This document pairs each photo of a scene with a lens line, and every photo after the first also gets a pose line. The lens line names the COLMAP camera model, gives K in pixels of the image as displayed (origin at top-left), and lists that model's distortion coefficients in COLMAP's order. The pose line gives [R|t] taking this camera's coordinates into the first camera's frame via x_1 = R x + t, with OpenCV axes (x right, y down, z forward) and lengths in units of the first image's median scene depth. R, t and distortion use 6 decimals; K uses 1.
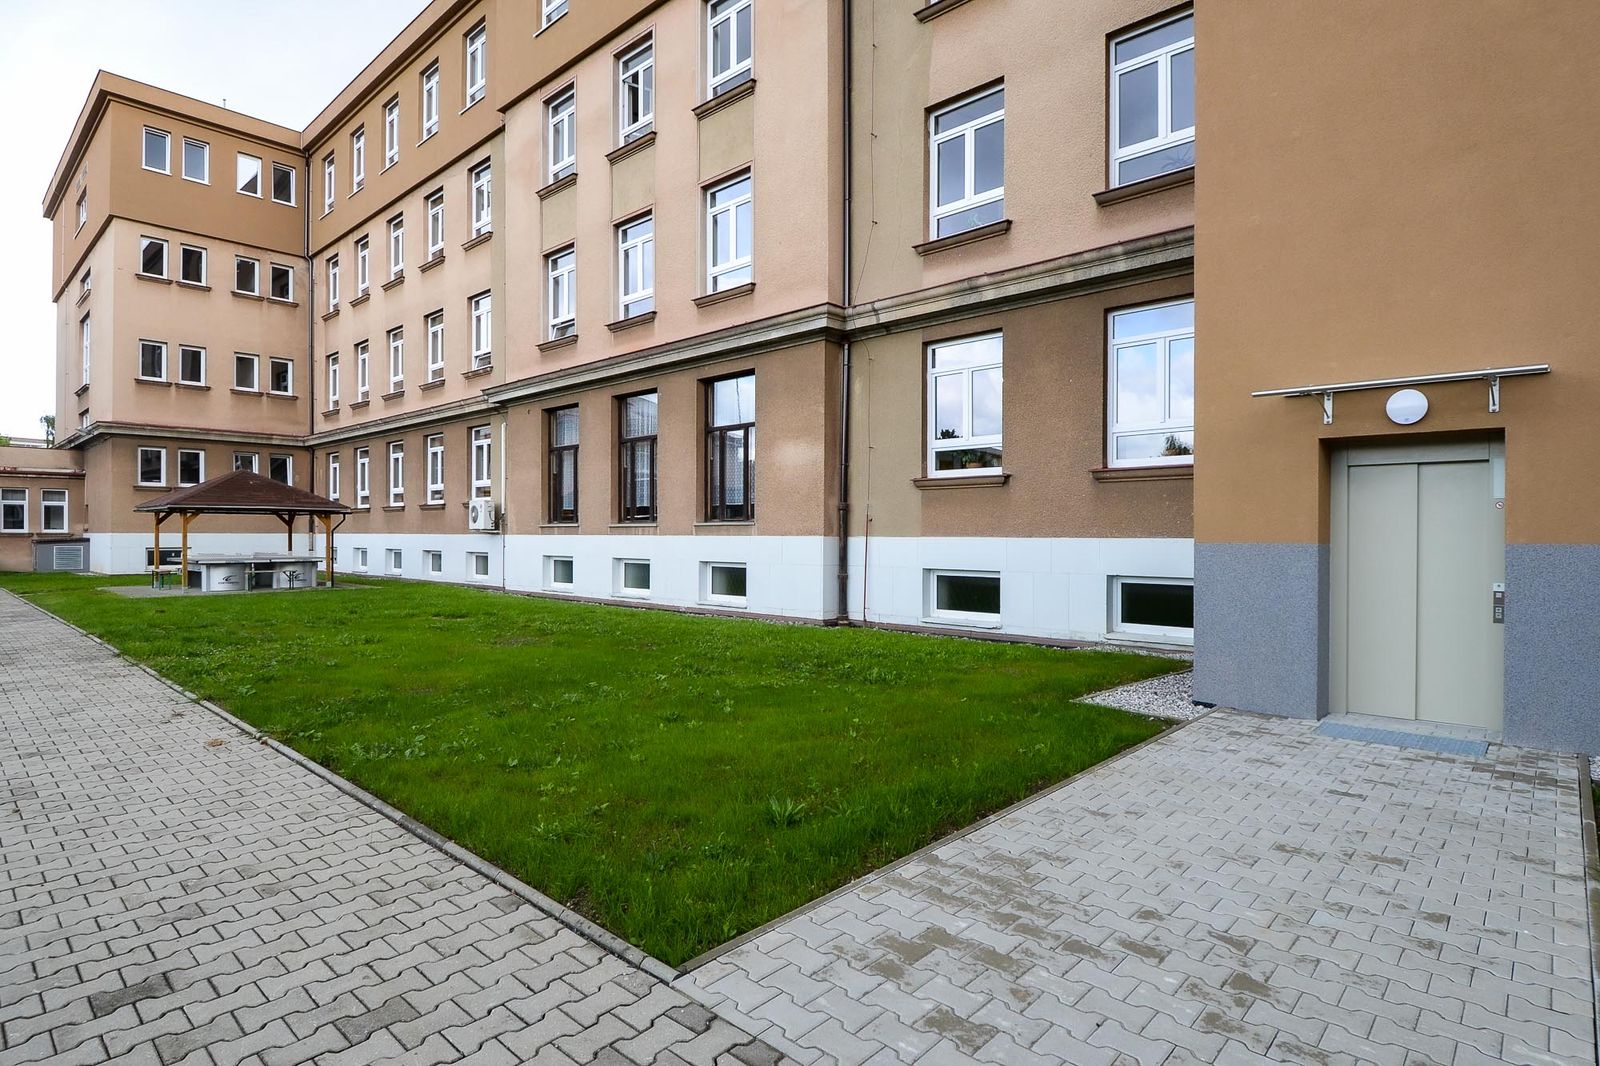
lens RADIAL K [[836.6, 0, 802.5], [0, 836.6, 539.5], [0, 0, 1]] dist [0.011290, -0.022305]
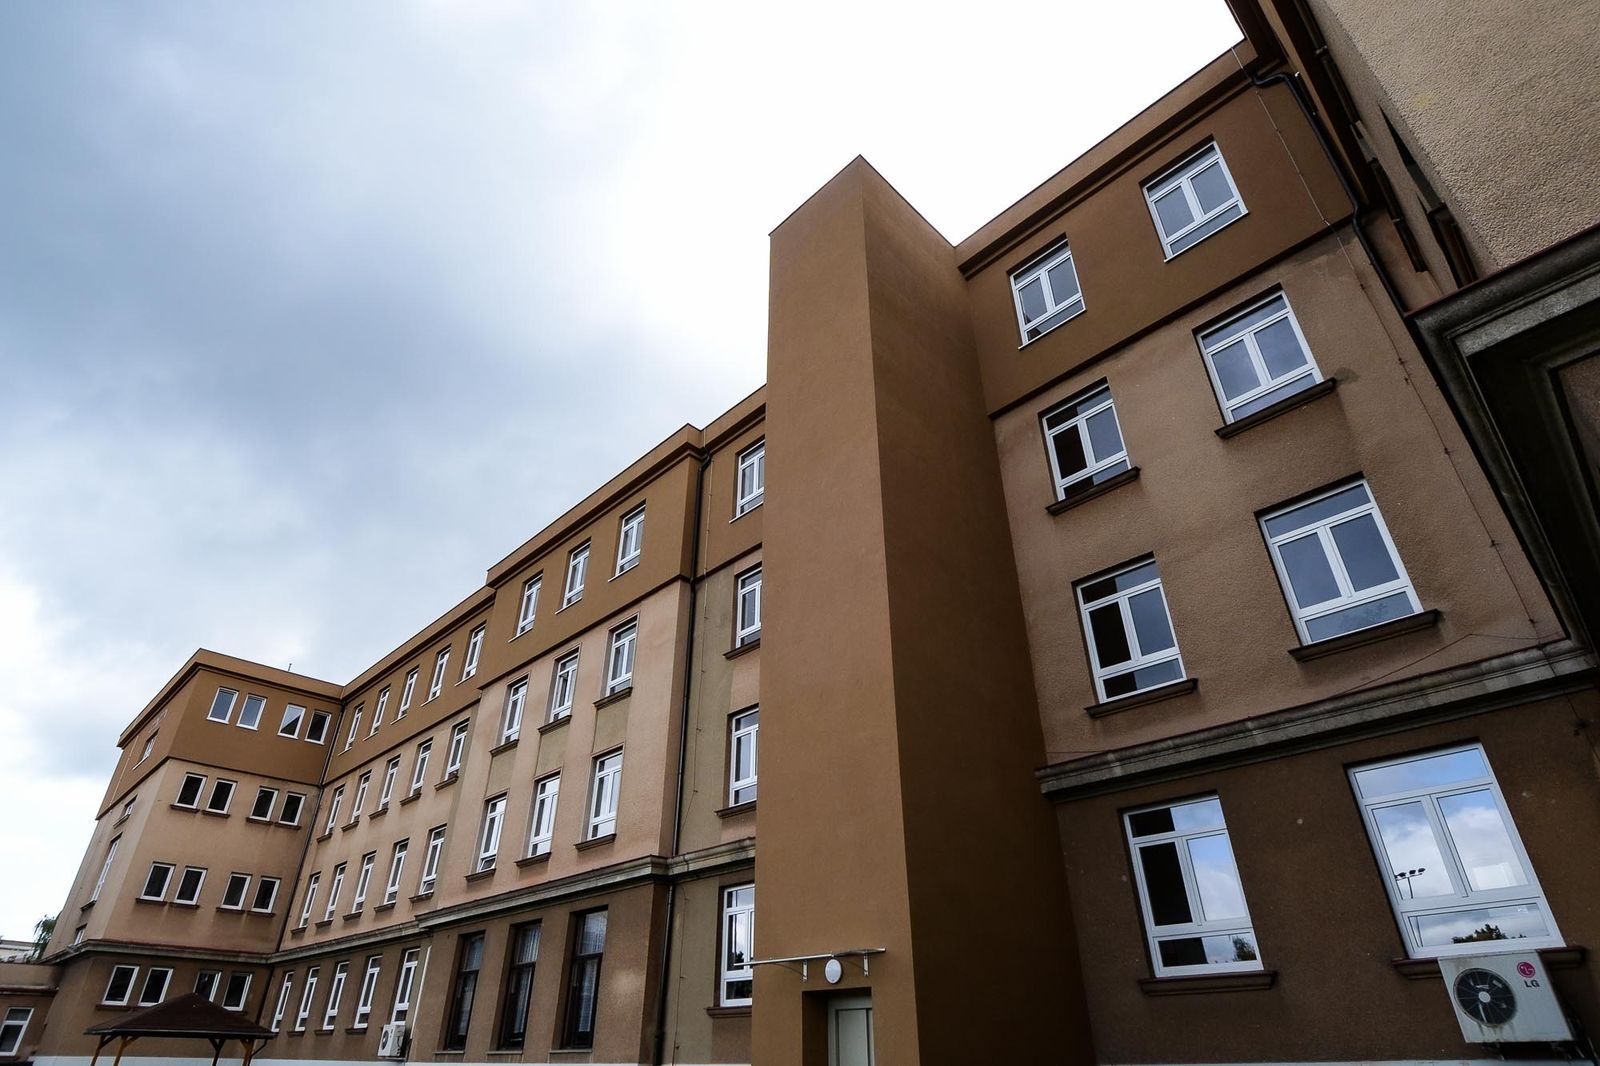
lens RADIAL K [[836.6, 0, 802.5], [0, 836.6, 539.5], [0, 0, 1]] dist [0.011290, -0.022305]
pose [[0.999136, -0.027739, -0.030933, 0.181428], [0.007062, 0.847046, -0.531472, -0.000343], [0.040944, 0.530795, 0.846511, -0.210753]]
